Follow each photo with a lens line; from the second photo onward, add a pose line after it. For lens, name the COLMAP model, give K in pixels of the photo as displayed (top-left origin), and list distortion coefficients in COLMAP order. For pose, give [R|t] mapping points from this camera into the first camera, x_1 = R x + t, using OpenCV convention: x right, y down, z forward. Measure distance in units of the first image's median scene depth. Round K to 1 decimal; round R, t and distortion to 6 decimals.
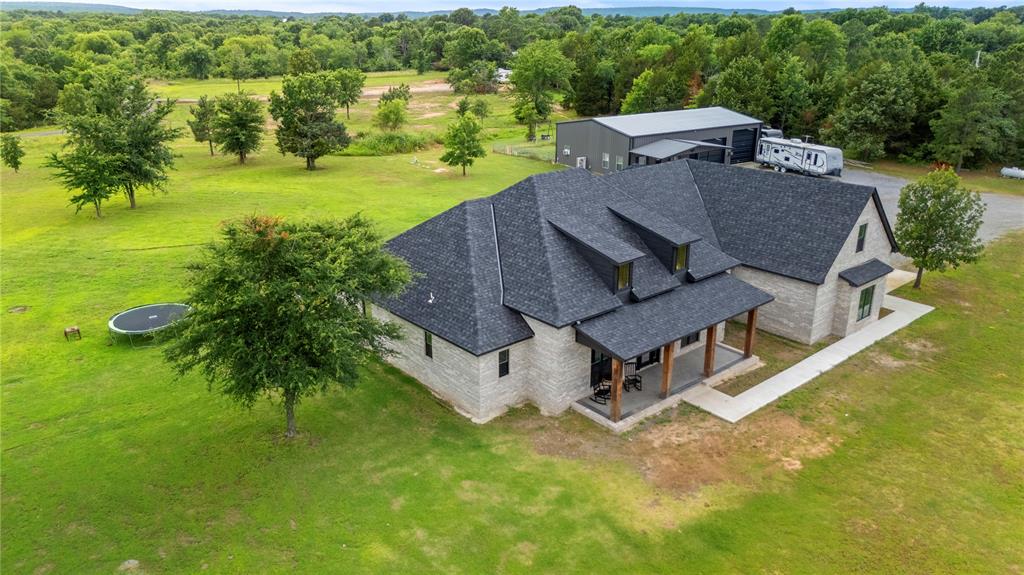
lens RADIAL K [[740.5, 0, 532.0], [0, 740.5, 283.4], [0, 0, 1]] dist [0.049202, -0.002752]
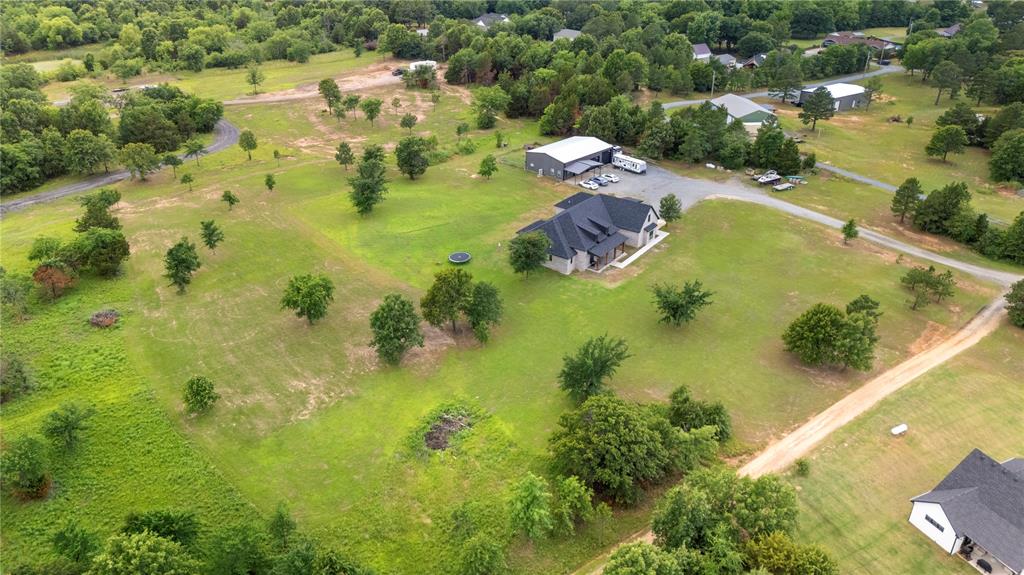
lens RADIAL K [[740.5, 0, 532.0], [0, 740.5, 283.4], [0, 0, 1]] dist [0.049202, -0.002752]
pose [[0.973186, -0.100840, 0.206739, -0.969851], [0.069400, 0.985621, 0.154064, -0.365681], [-0.219303, -0.135585, 0.966190, -2.607708]]
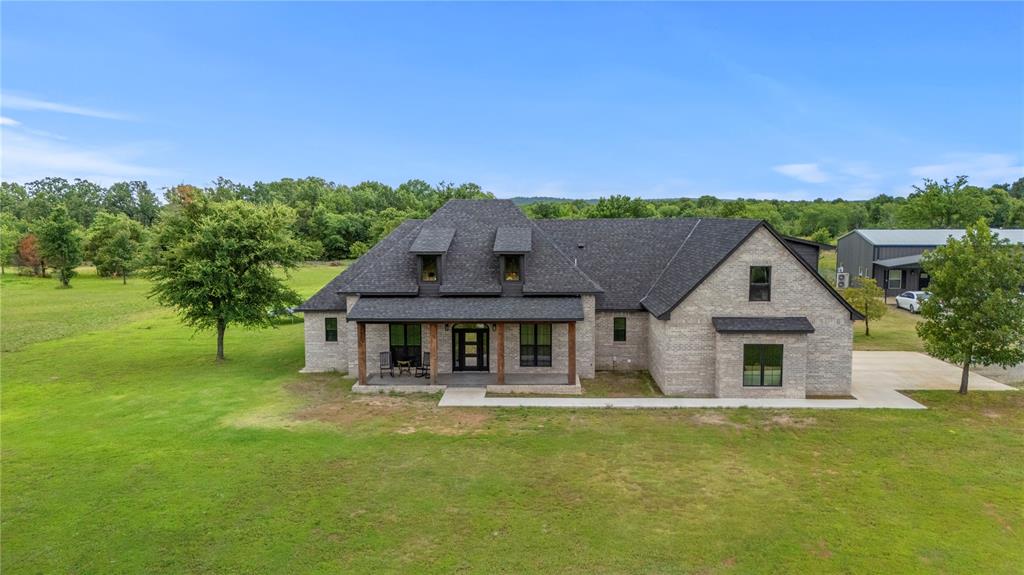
lens RADIAL K [[740.5, 0, 532.0], [0, 740.5, 283.4], [0, 0, 1]] dist [0.049202, -0.002752]
pose [[0.745907, 0.065582, -0.662814, 0.830995], [-0.217893, 0.964410, -0.149786, 0.122779], [0.629401, 0.256149, 0.733650, 0.248526]]
